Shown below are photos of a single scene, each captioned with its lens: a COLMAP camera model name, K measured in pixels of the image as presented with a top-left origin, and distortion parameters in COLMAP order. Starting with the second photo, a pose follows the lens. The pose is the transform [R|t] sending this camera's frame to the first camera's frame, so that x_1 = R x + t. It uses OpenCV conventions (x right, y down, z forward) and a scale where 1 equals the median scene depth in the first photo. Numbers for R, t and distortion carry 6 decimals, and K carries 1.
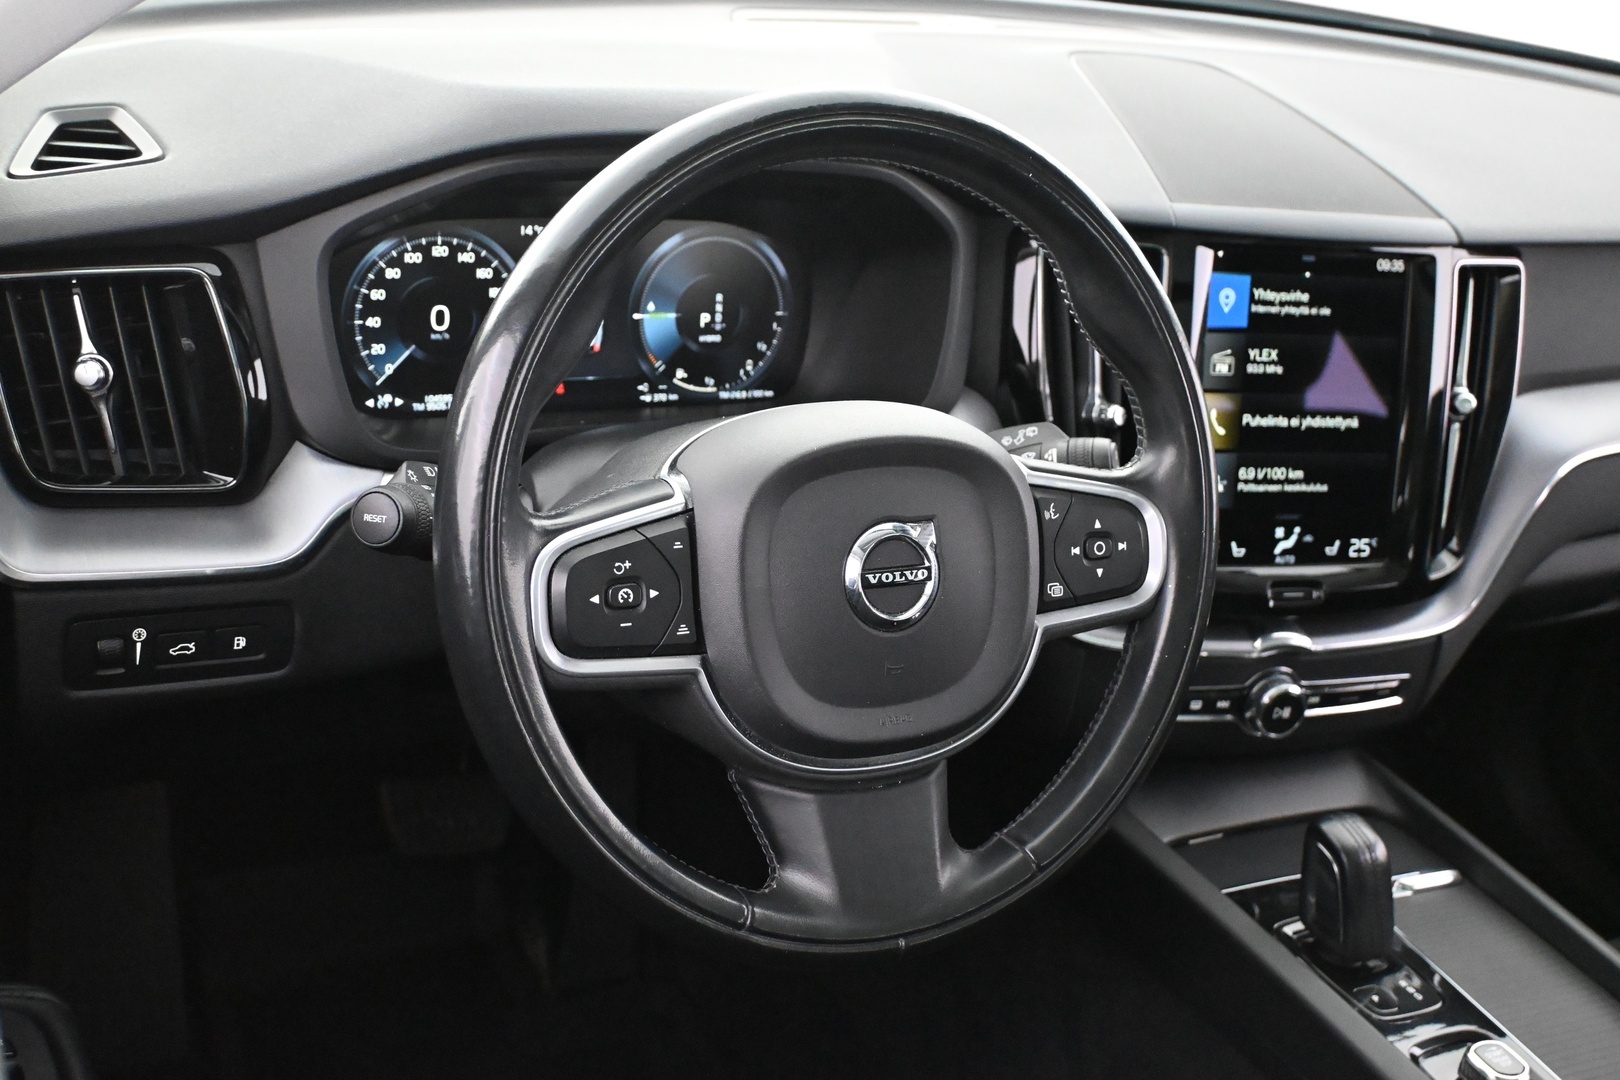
lens RADIAL K [[1910.1, 0, 812.4], [0, 1910.1, 546.1], [0, 0, 1]] dist [0.021558, 0.000000]
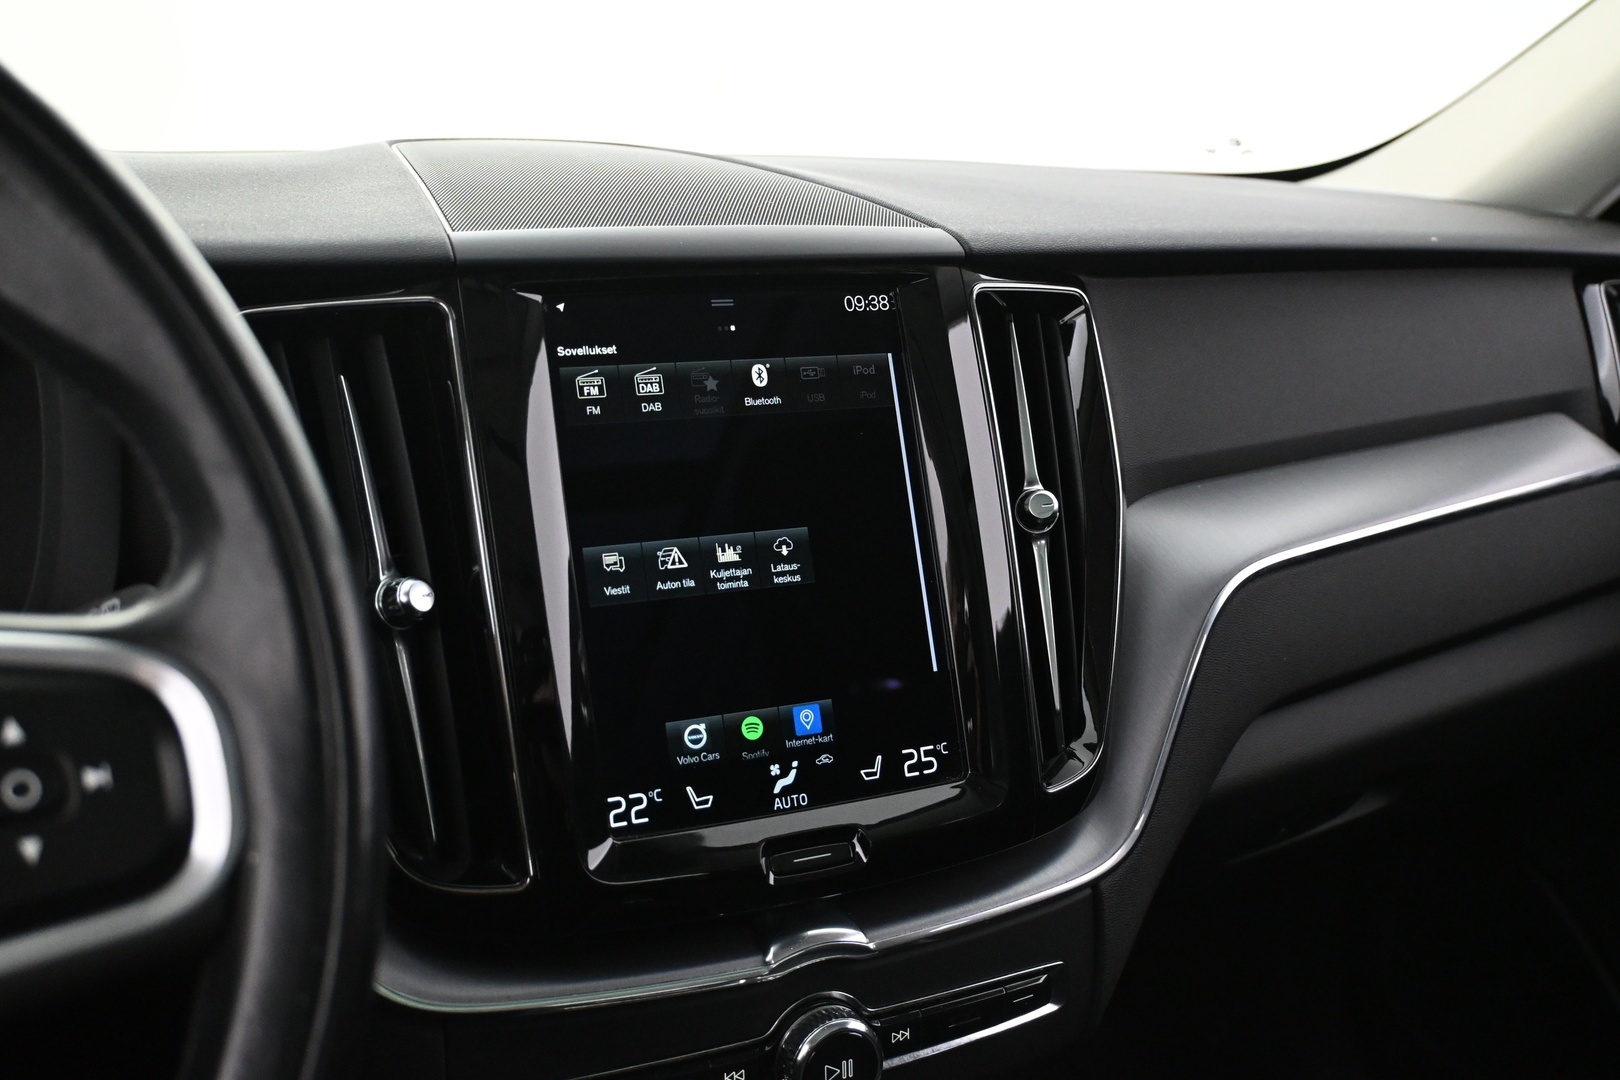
lens RADIAL K [[1742.9, 0, 810.8], [0, 1742.9, 539.5], [0, 0, 1]] dist [0.009825, 0.000000]
pose [[0.980329, -0.170715, 0.099056, 0.213135], [0.188565, 0.958337, -0.214553, 0.045408], [-0.058301, 0.229010, 0.971676, 0.462911]]
